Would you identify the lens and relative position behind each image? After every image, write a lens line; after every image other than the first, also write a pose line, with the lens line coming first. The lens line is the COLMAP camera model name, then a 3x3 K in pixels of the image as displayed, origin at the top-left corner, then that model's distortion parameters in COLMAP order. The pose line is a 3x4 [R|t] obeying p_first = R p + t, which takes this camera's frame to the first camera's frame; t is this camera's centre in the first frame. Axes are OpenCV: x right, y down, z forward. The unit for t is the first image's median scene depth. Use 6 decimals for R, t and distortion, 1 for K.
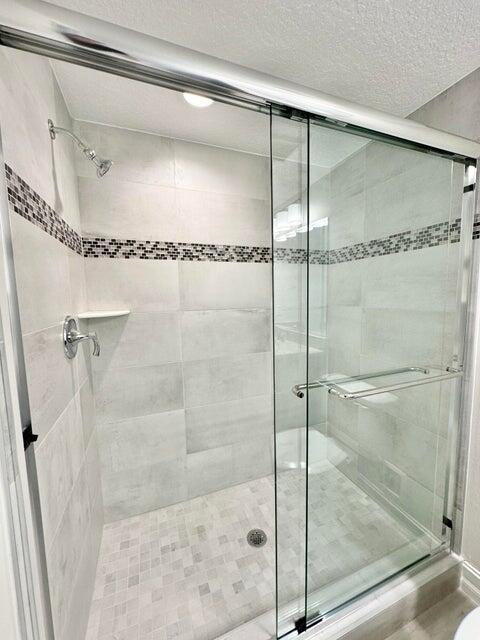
lens RADIAL K [[256.2, 0, 240.0], [0, 256.2, 320.0], [0, 0, 1]] dist [-0.000413, 0.000075]
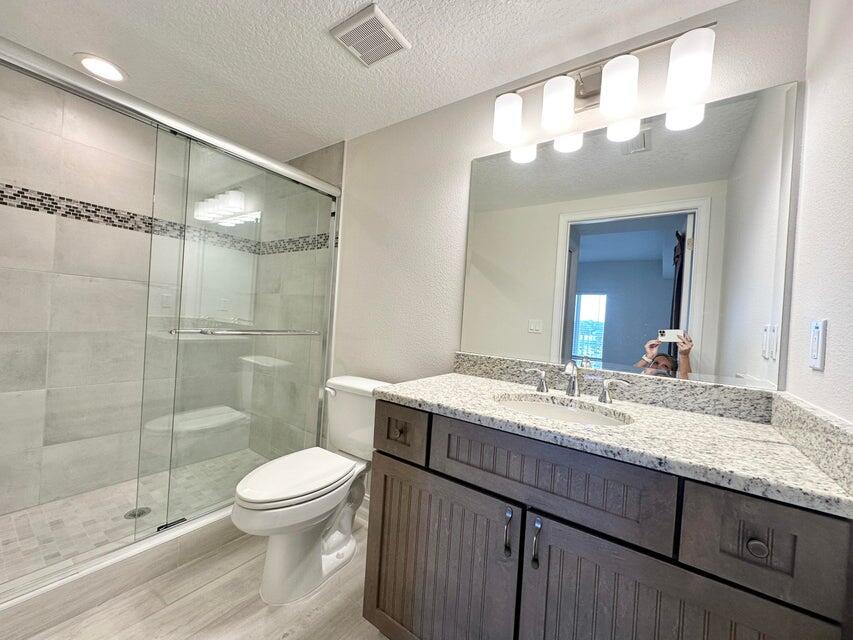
lens RADIAL K [[341.5, 0, 426.5], [0, 341.5, 320.0], [0, 0, 1]] dist [-0.000413, 0.000075]
pose [[0.827501, 0.071955, 0.556835, 0.176515], [-0.028352, 0.995844, -0.086550, 0.183926], [-0.560748, 0.055833, 0.826102, -0.640914]]
